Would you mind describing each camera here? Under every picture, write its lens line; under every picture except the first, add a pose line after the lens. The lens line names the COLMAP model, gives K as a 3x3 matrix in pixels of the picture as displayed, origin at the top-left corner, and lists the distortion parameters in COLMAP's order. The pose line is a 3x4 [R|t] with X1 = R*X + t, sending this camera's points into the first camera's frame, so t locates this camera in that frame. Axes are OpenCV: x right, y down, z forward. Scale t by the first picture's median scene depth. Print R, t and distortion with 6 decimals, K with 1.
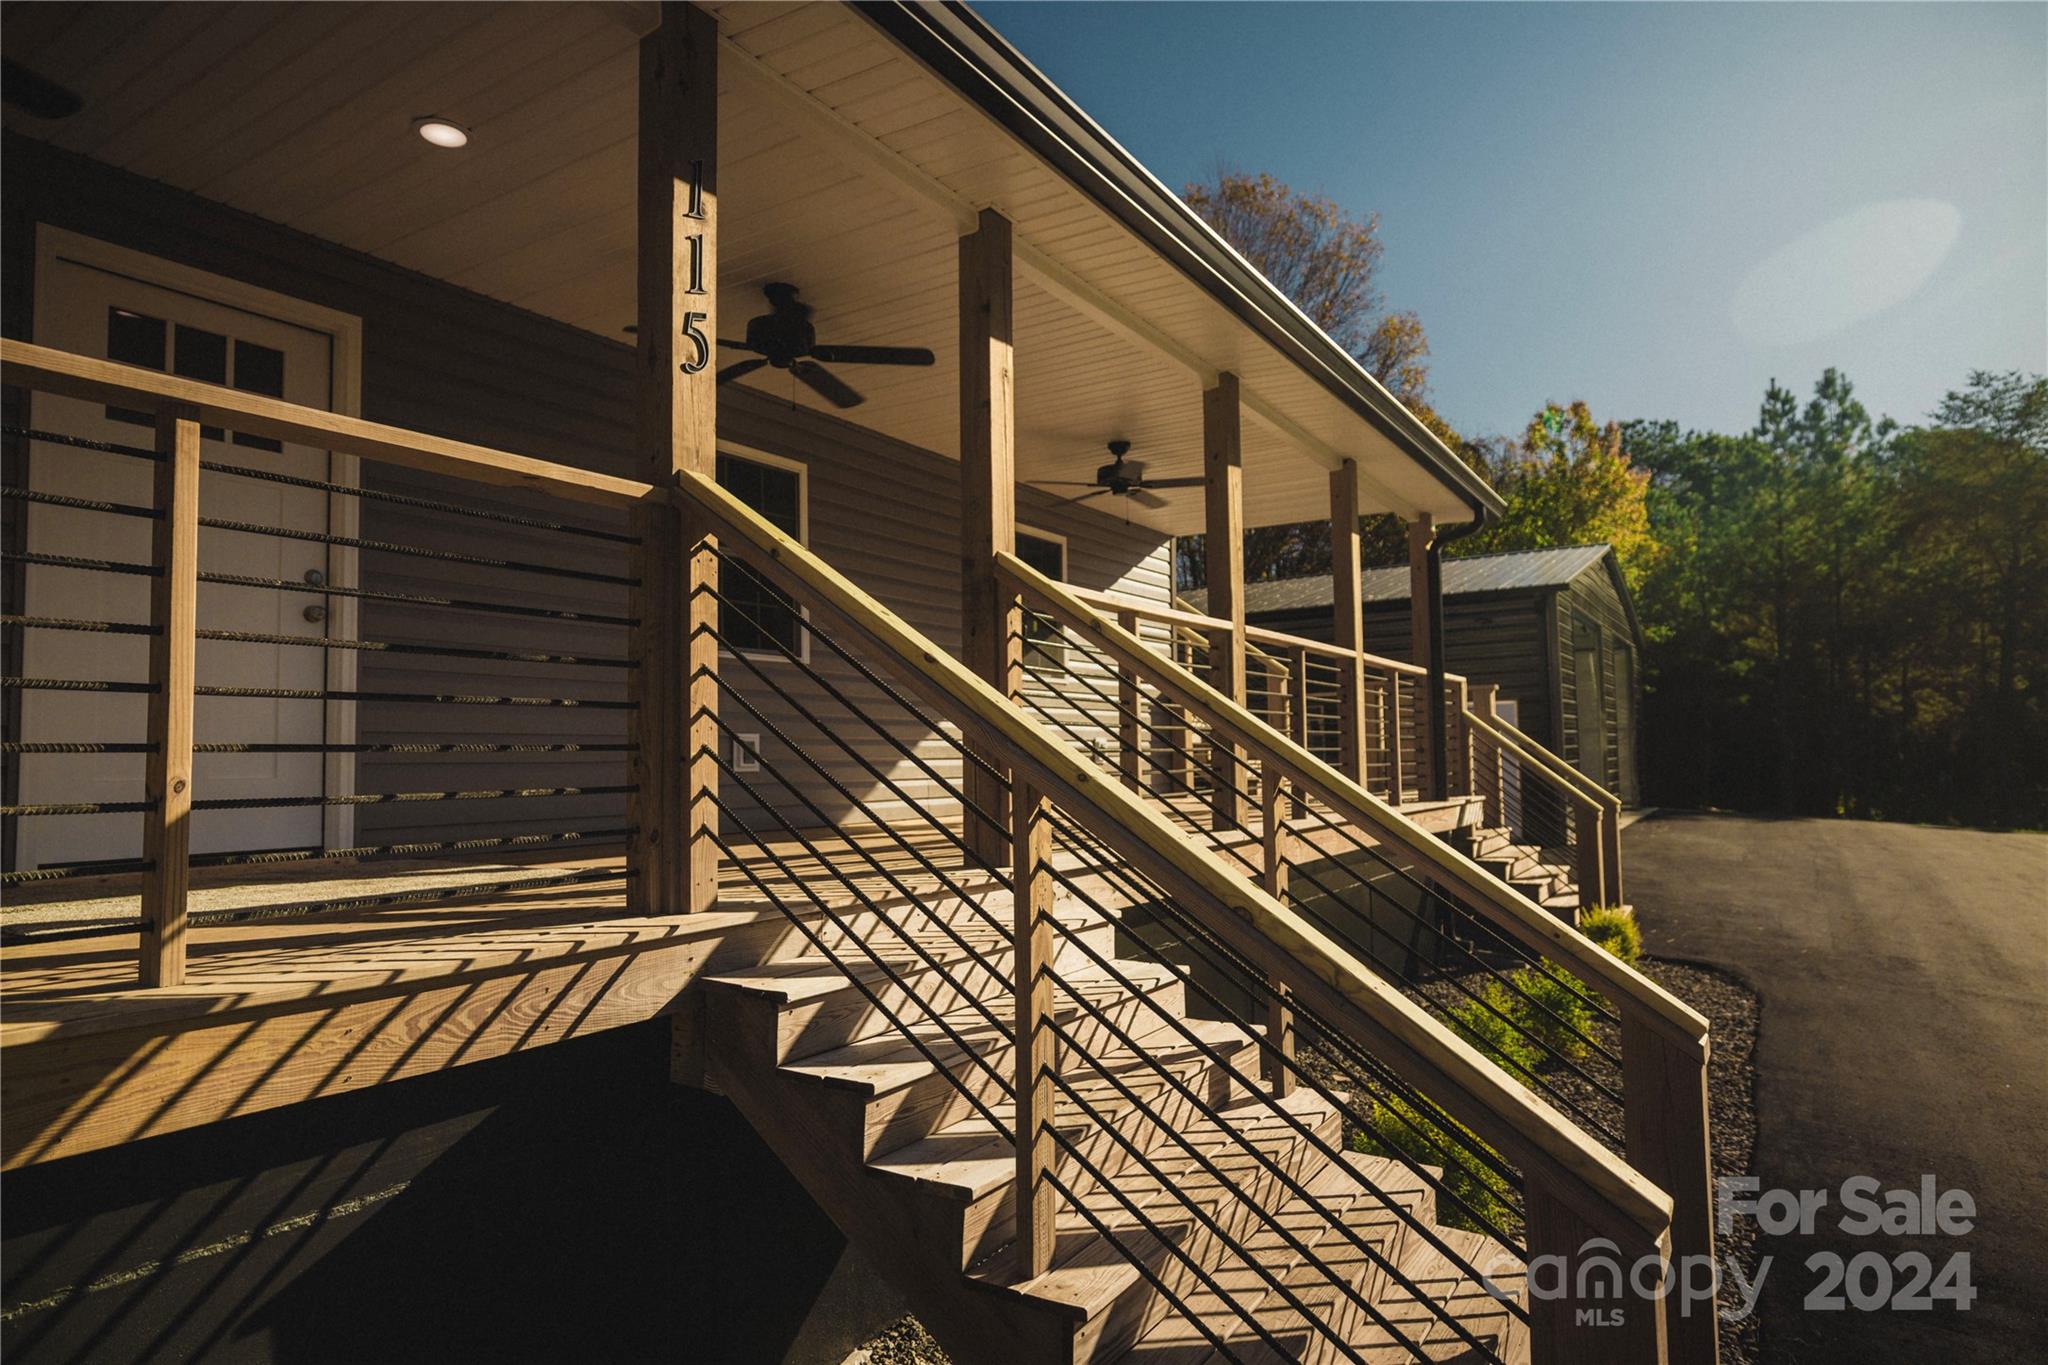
lens RADIAL K [[1163.8, 0, 1024.0], [0, 1163.8, 682.5], [0, 0, 1]] dist [0.001877, -0.000668]
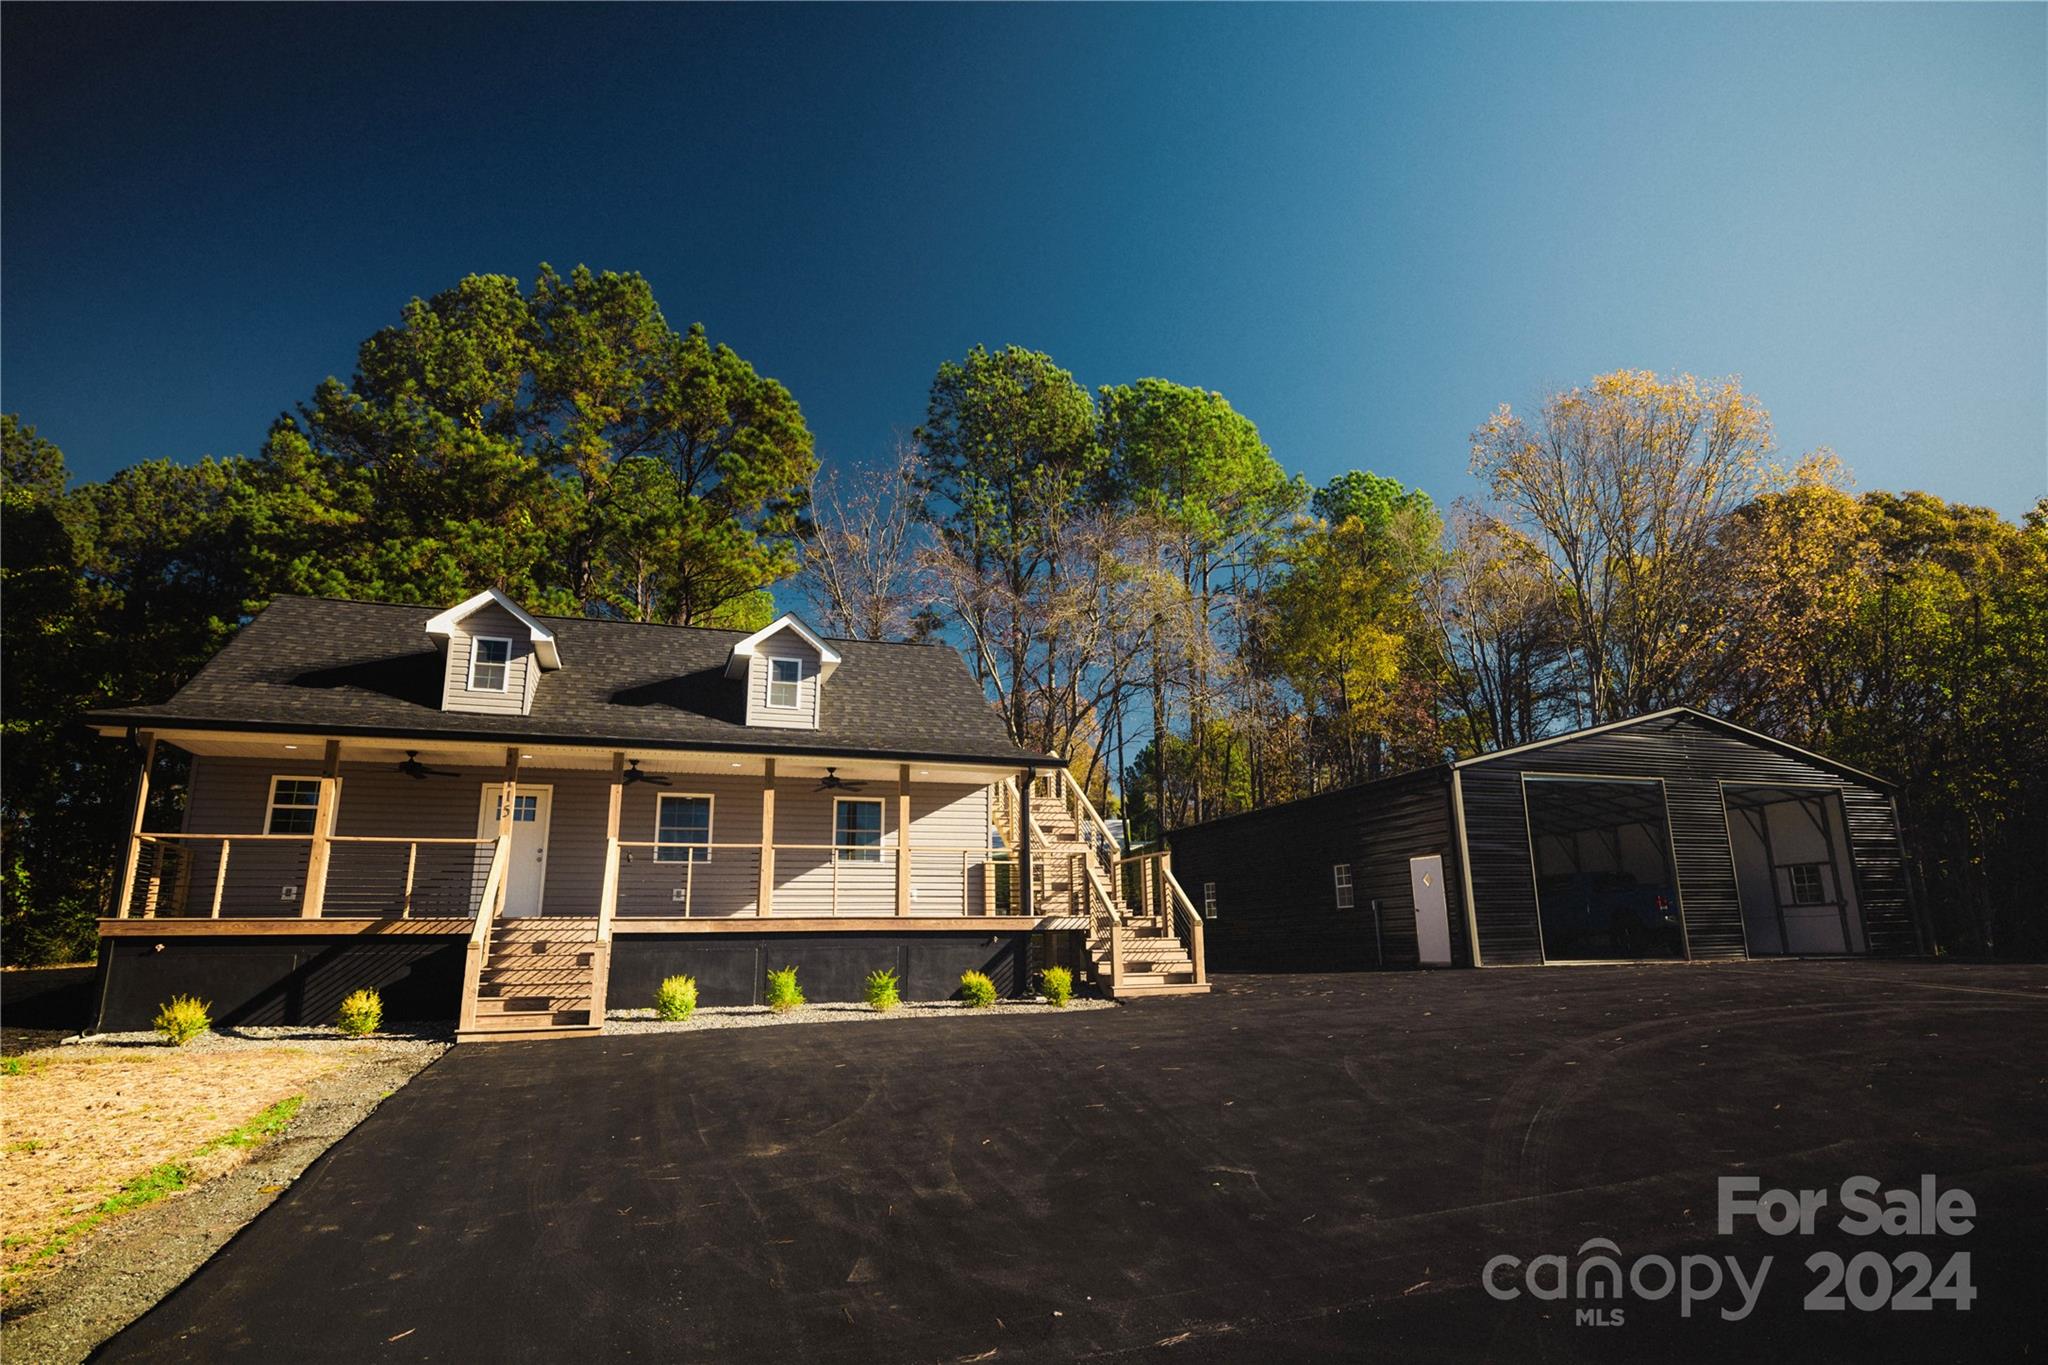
lens RADIAL K [[1083.2, 0, 1024.0], [0, 1083.2, 682.5], [0, 0, 1]] dist [0.001909, 0.000797]
pose [[0.786480, -0.144946, -0.600366, 3.246199], [0.044718, 0.982884, -0.178716, 0.089865], [0.615994, 0.113709, 0.779501, -1.035921]]
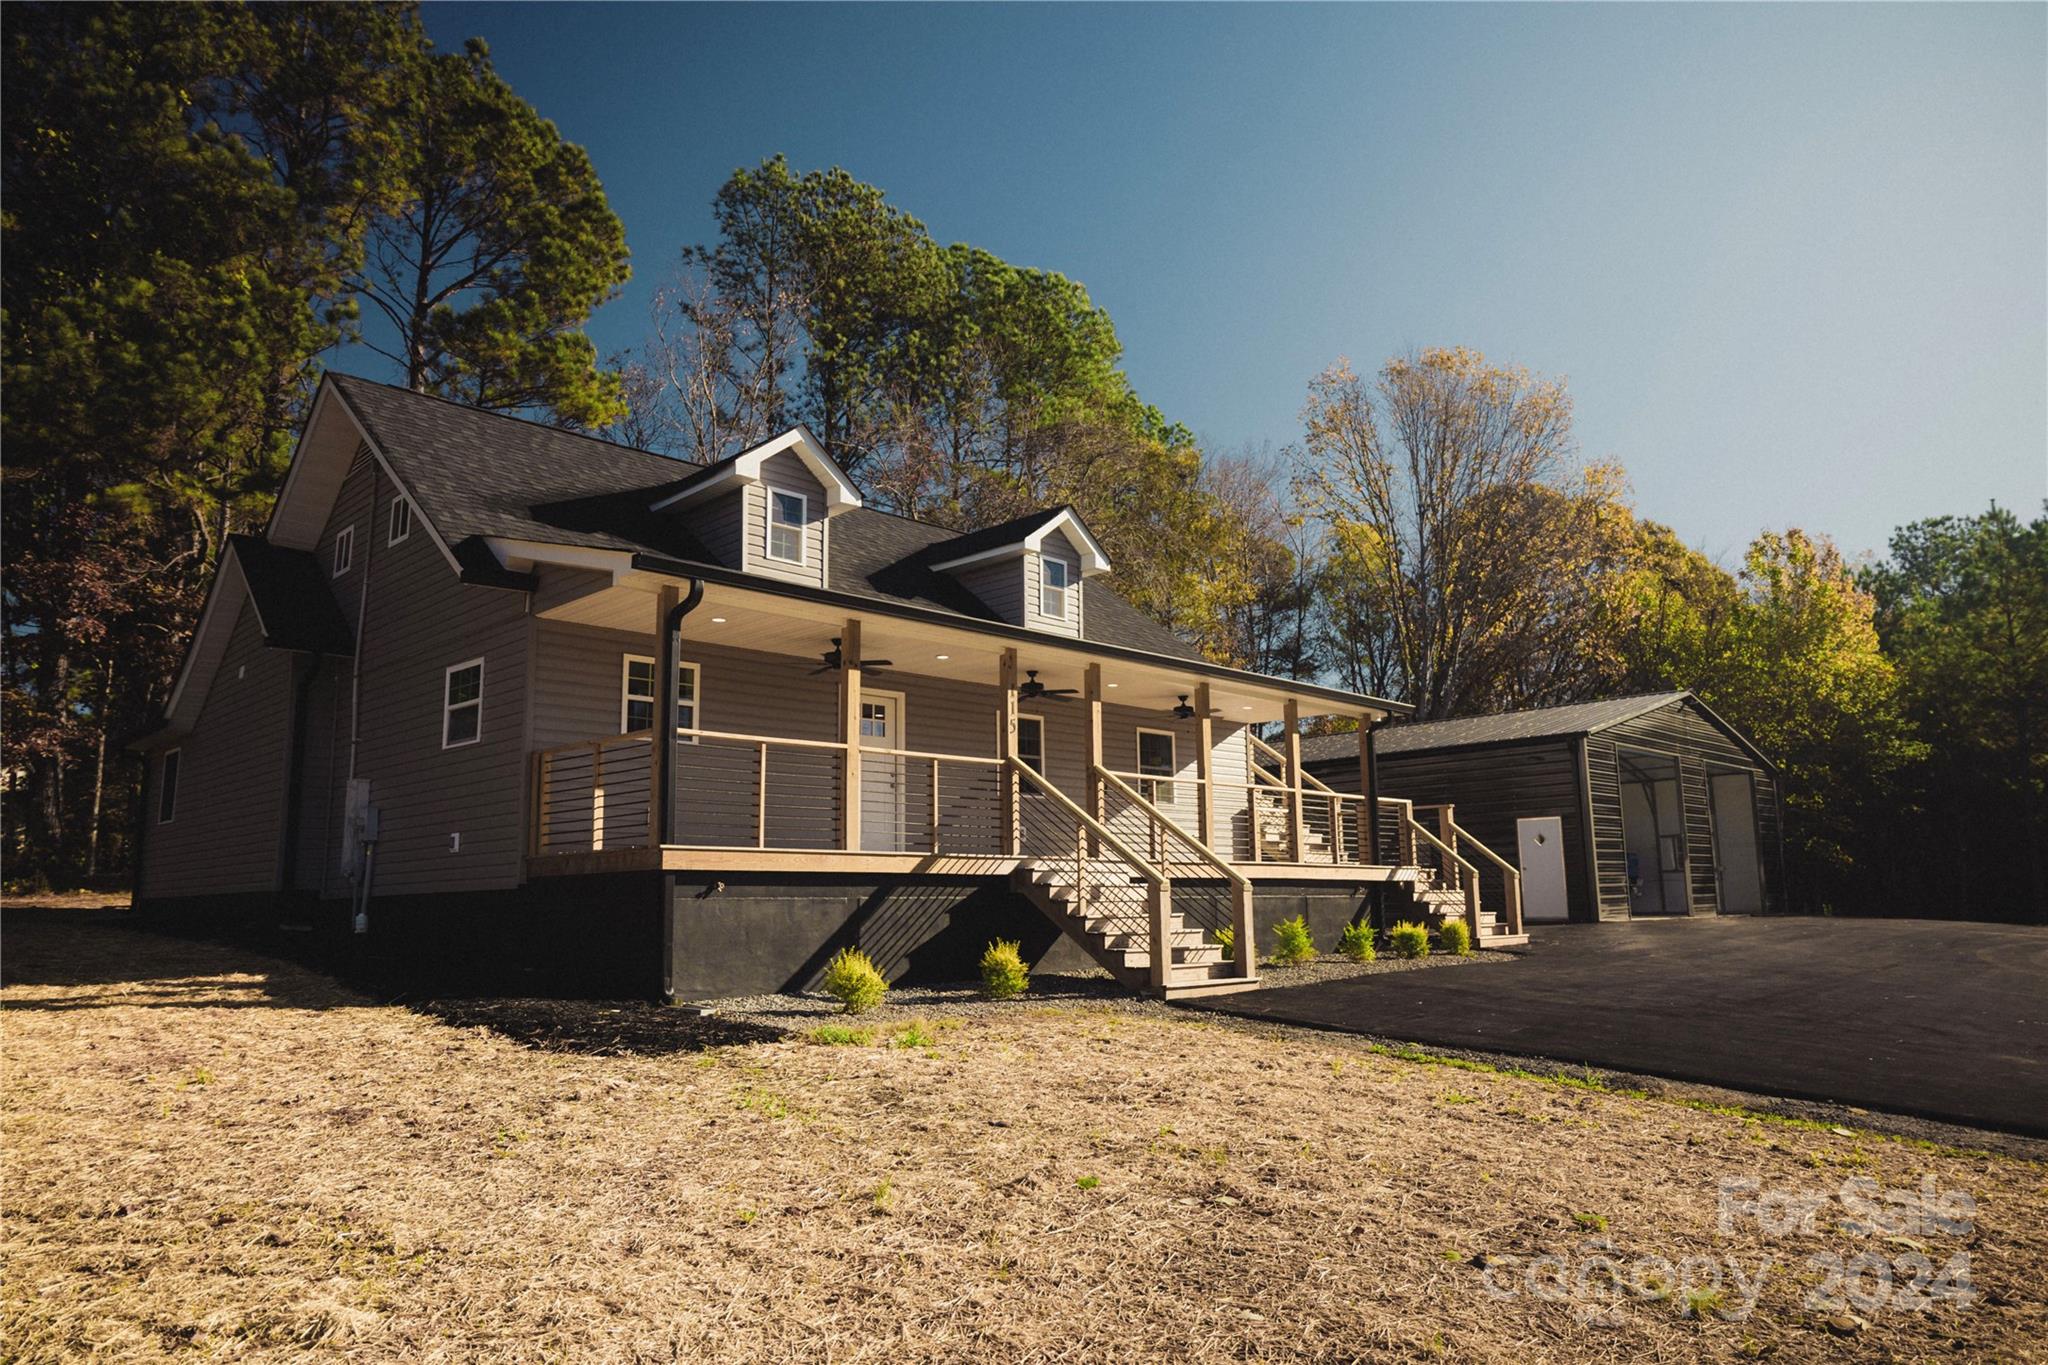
lens RADIAL K [[1314.2, 0, 1024.0], [0, 1314.2, 682.5], [0, 0, 1]] dist [-0.004536, -0.000138]
pose [[0.976306, -0.032039, -0.214010, 0.566728], [0.010585, 0.994866, -0.100651, 0.029553], [0.216136, 0.096000, 0.971632, -2.628288]]
